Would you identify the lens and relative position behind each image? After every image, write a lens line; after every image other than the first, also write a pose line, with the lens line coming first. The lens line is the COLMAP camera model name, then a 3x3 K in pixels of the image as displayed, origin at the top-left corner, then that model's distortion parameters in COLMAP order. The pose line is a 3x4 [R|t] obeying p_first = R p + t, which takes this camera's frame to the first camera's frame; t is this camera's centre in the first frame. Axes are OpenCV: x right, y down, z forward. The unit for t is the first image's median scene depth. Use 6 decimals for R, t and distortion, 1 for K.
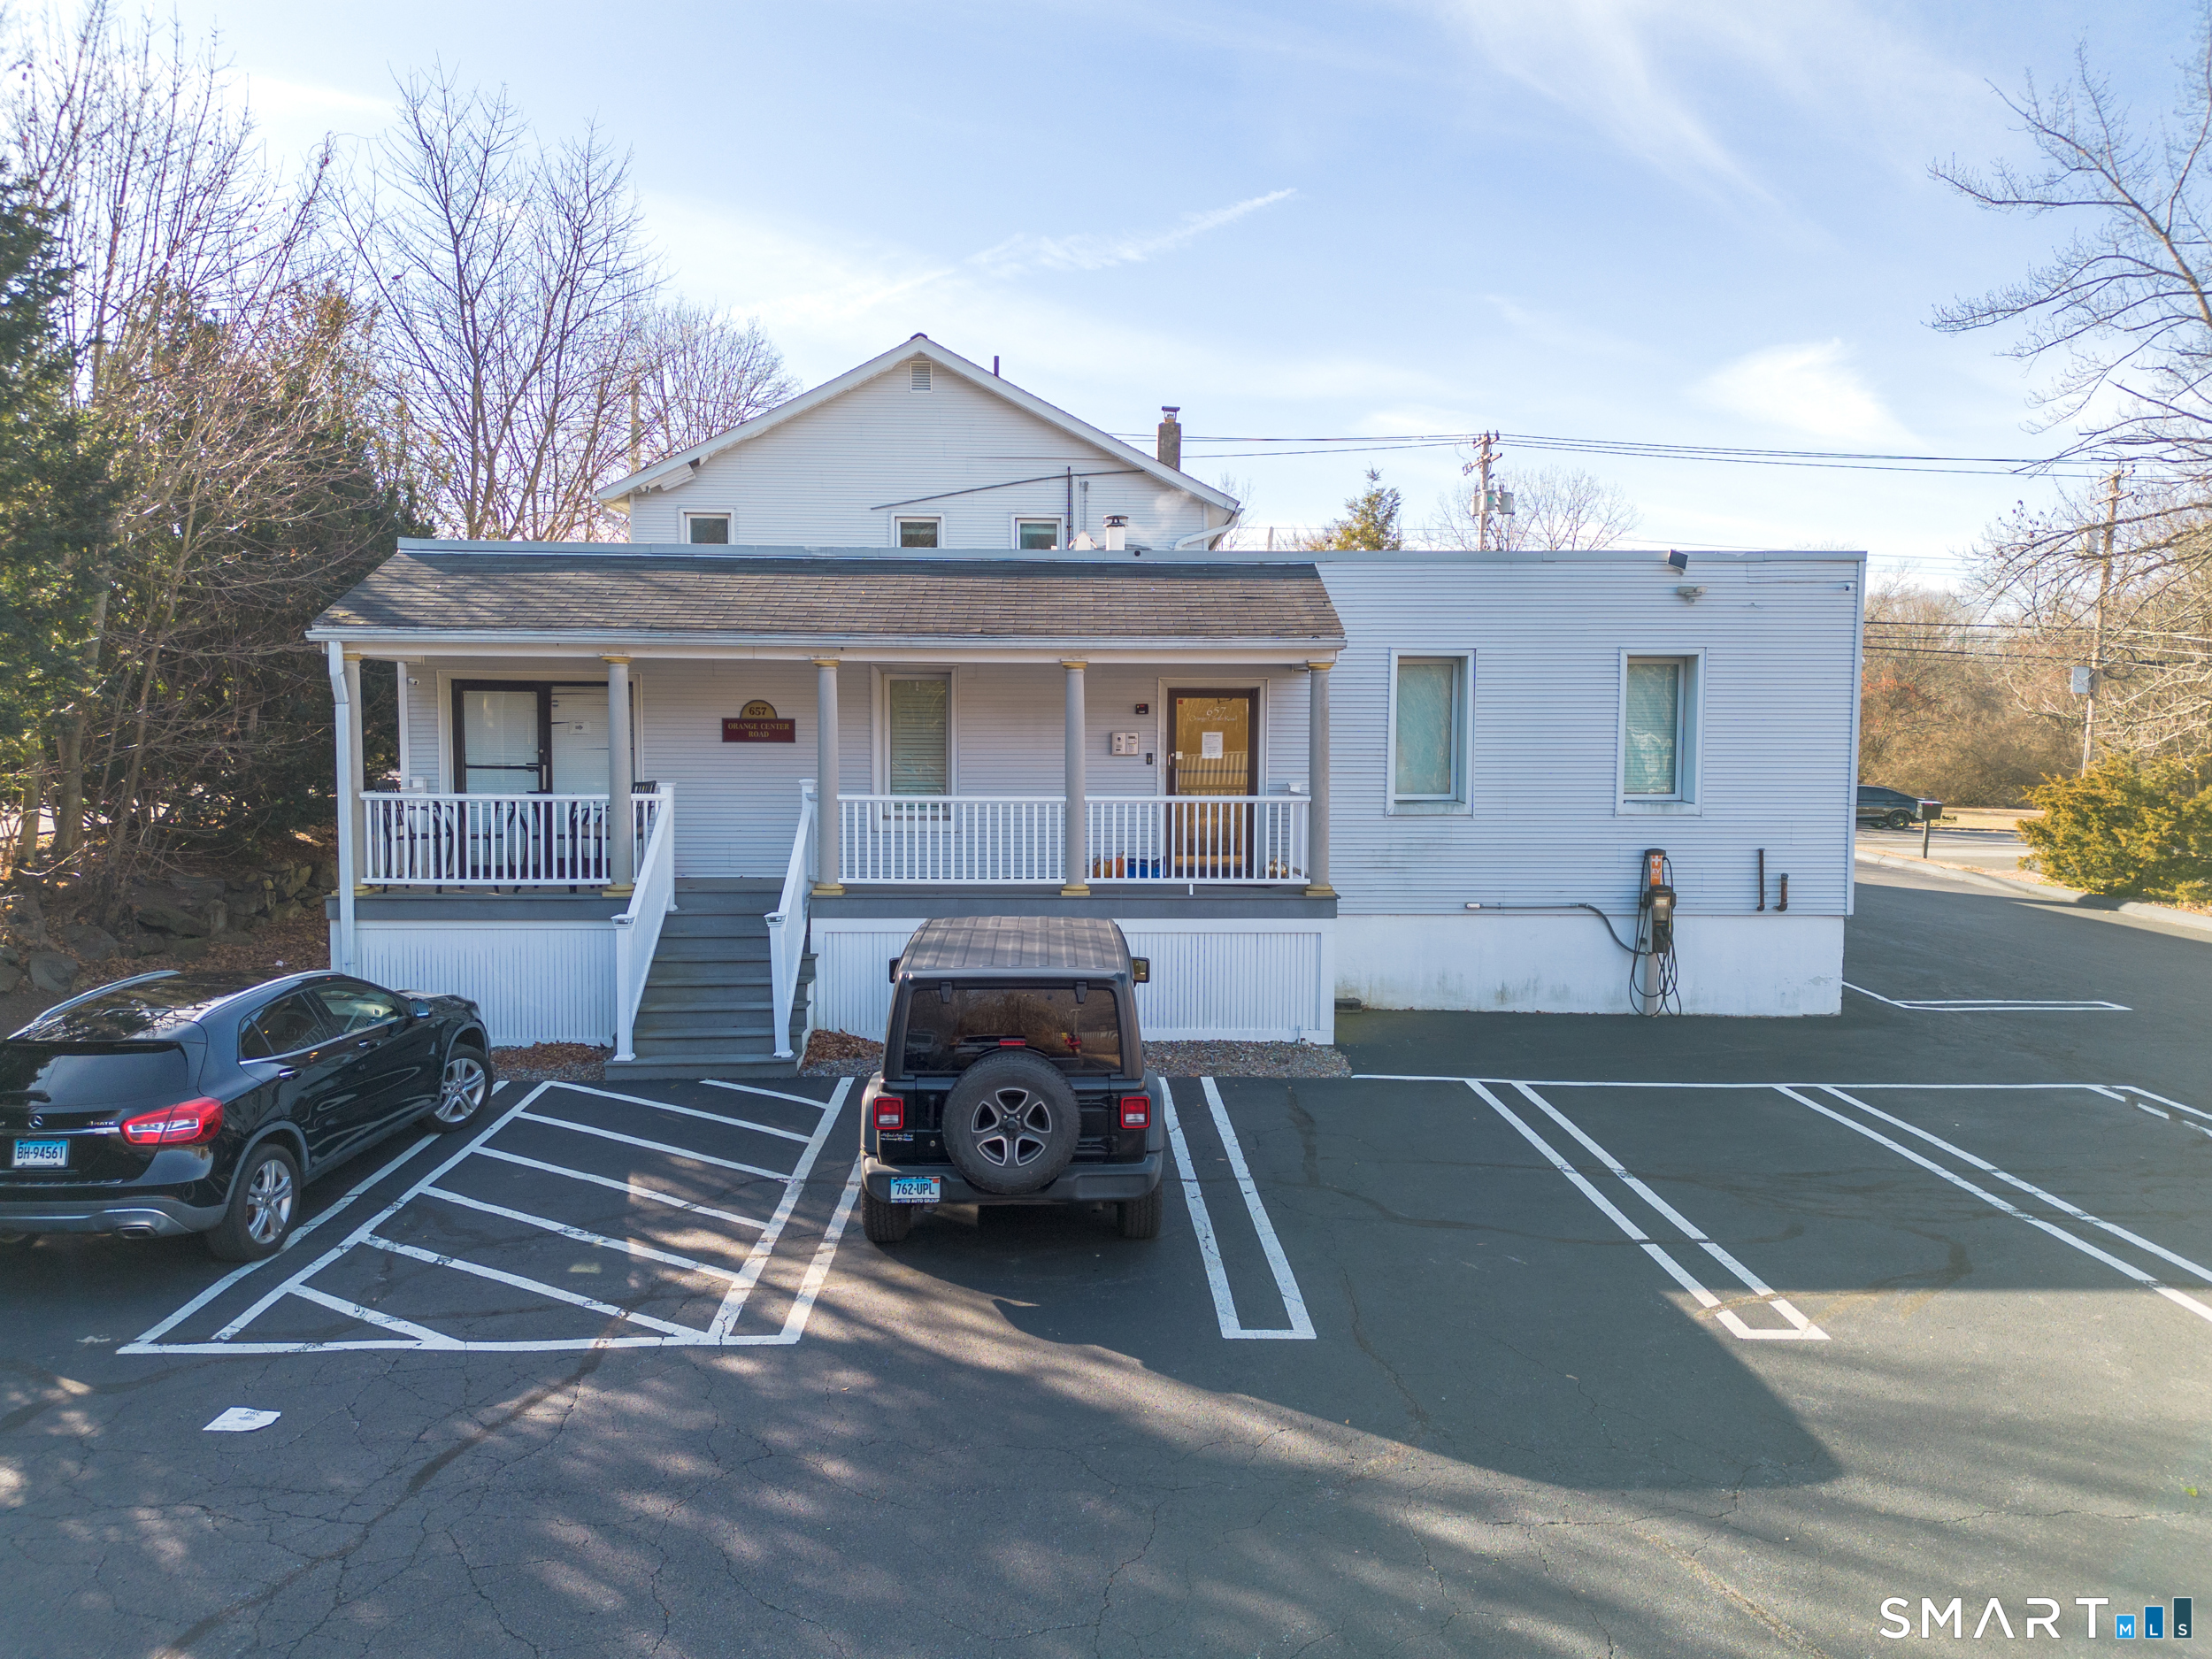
lens RADIAL K [[1511.5, 0, 1106.0], [0, 1511.5, 829.5], [0, 0, 1]] dist [0.070325, -0.057513]
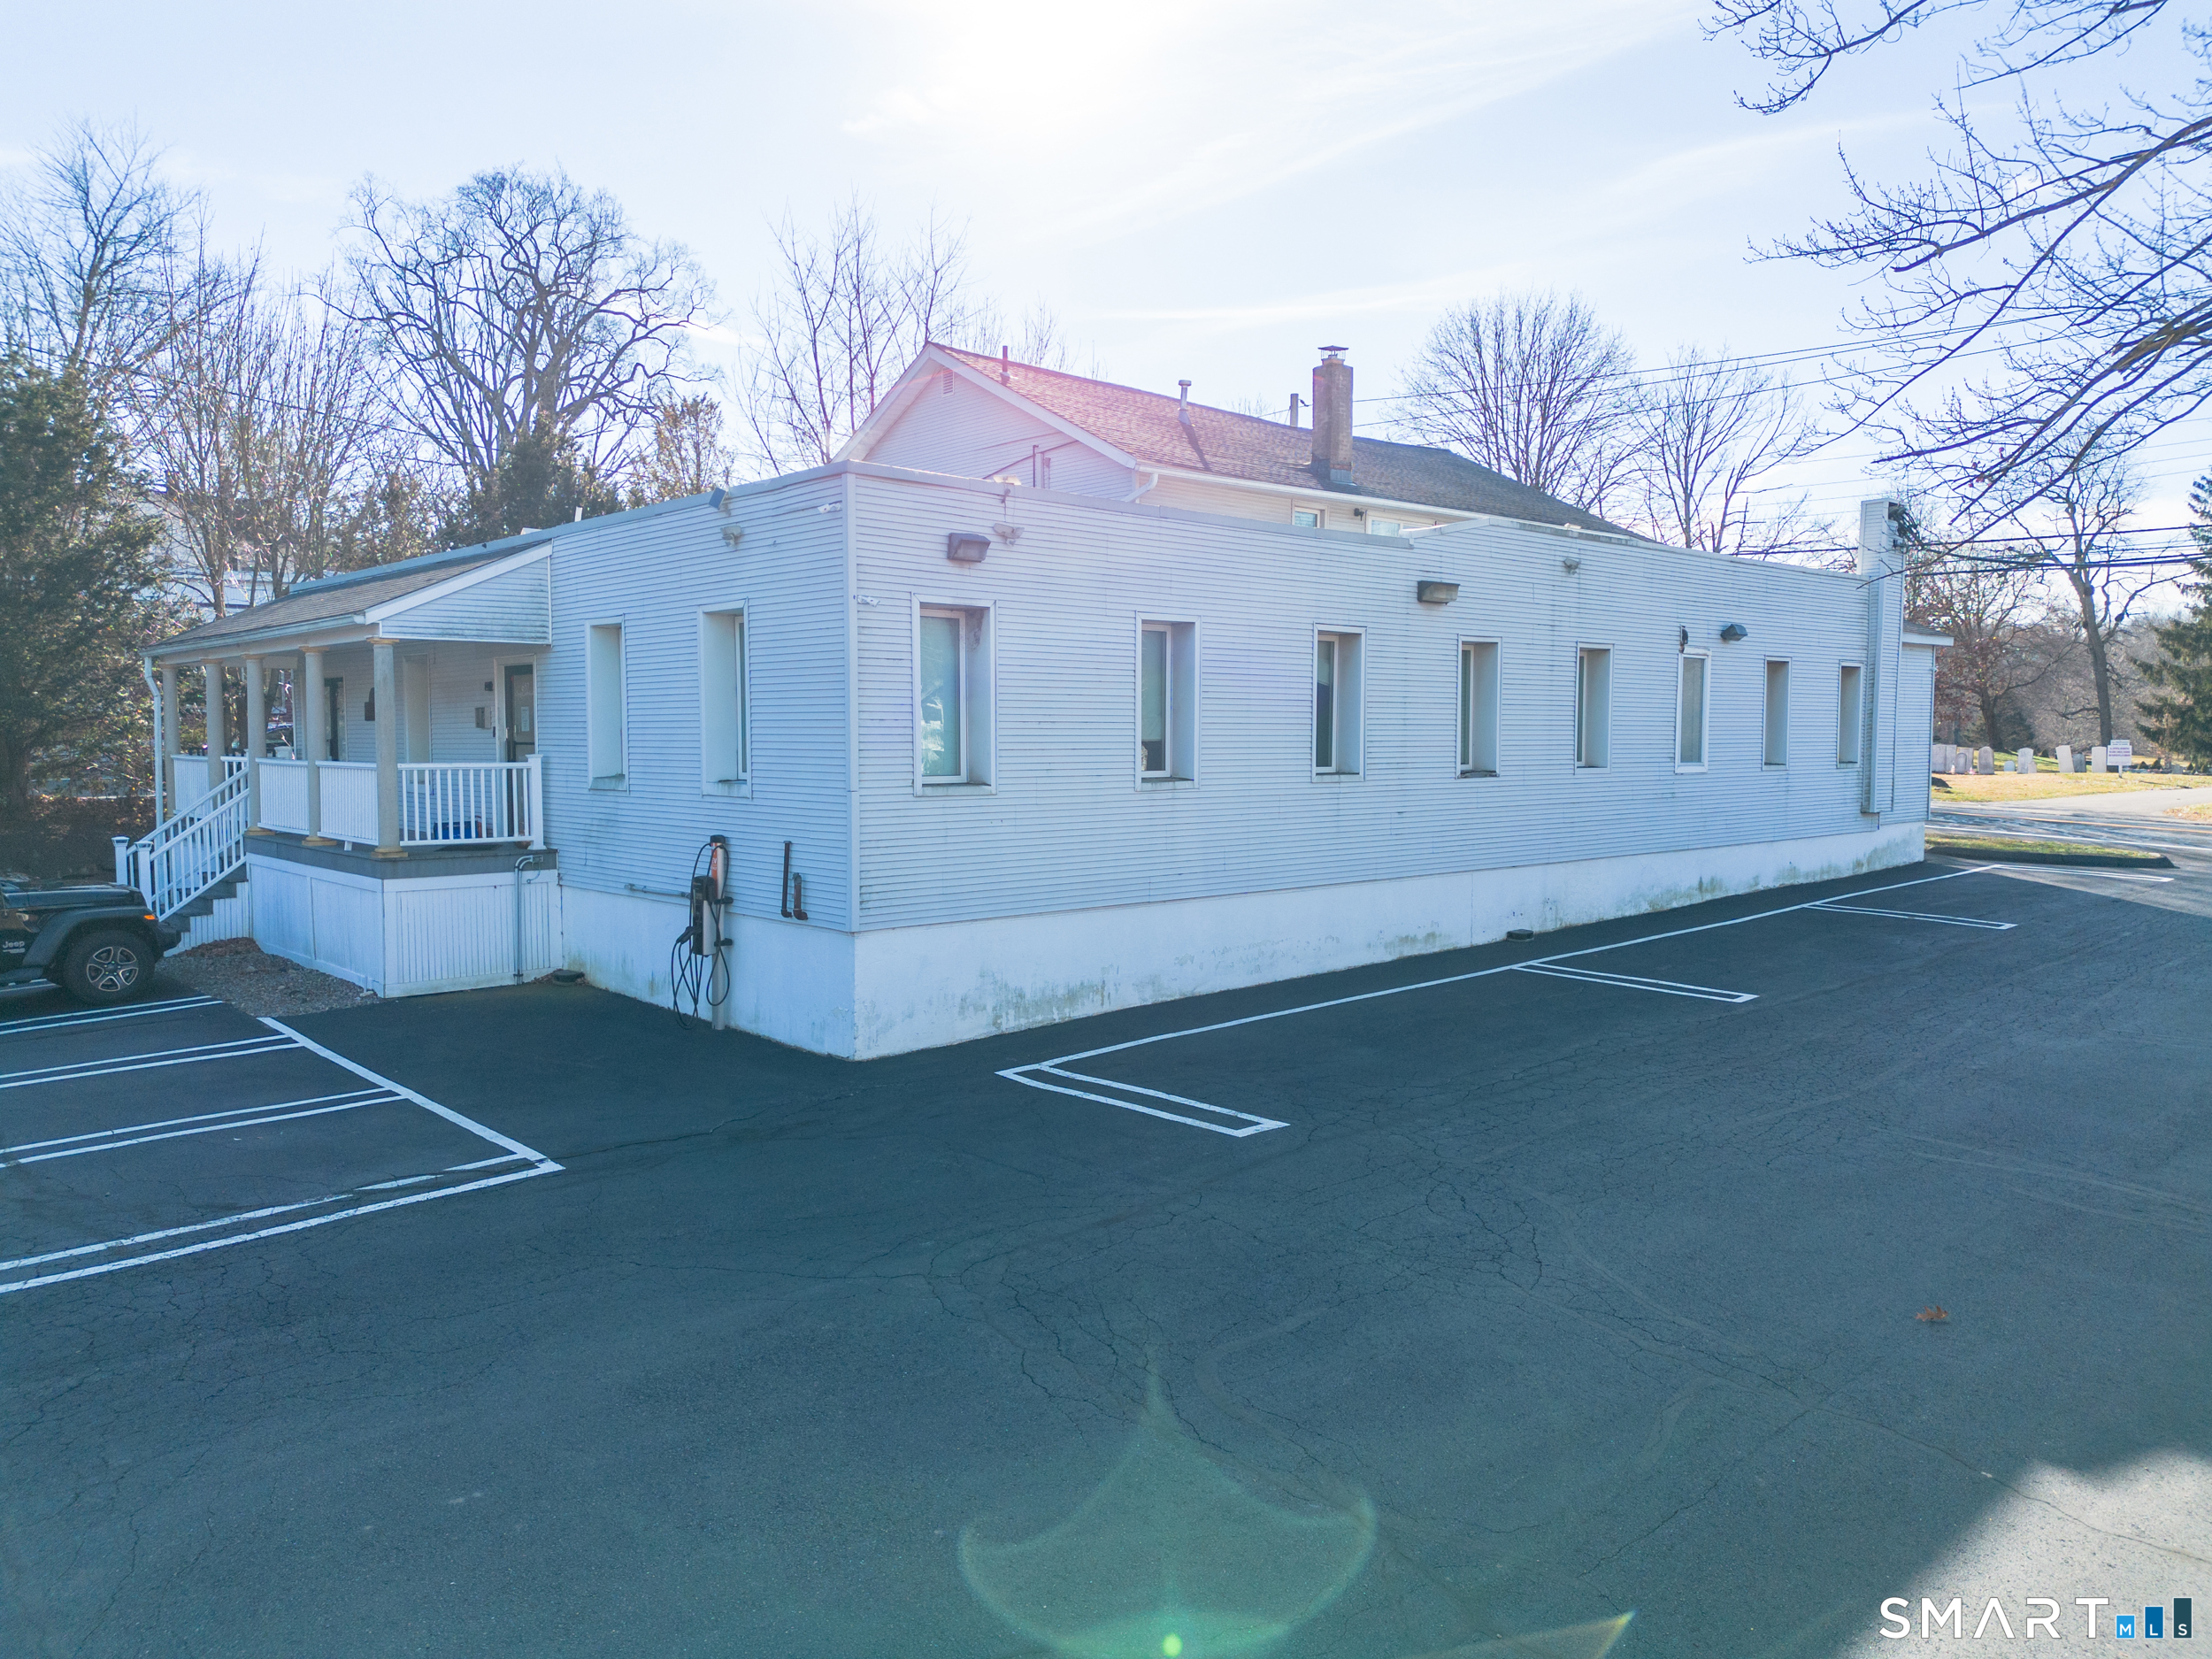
lens RADIAL K [[1511.5, 0, 1106.0], [0, 1511.5, 829.5], [0, 0, 1]] dist [0.070325, -0.057513]
pose [[0.674779, 0.042459, -0.736798, 1.139662], [-0.042654, 0.998919, 0.018501, -0.015736], [0.736787, 0.018944, 0.675860, 0.577392]]
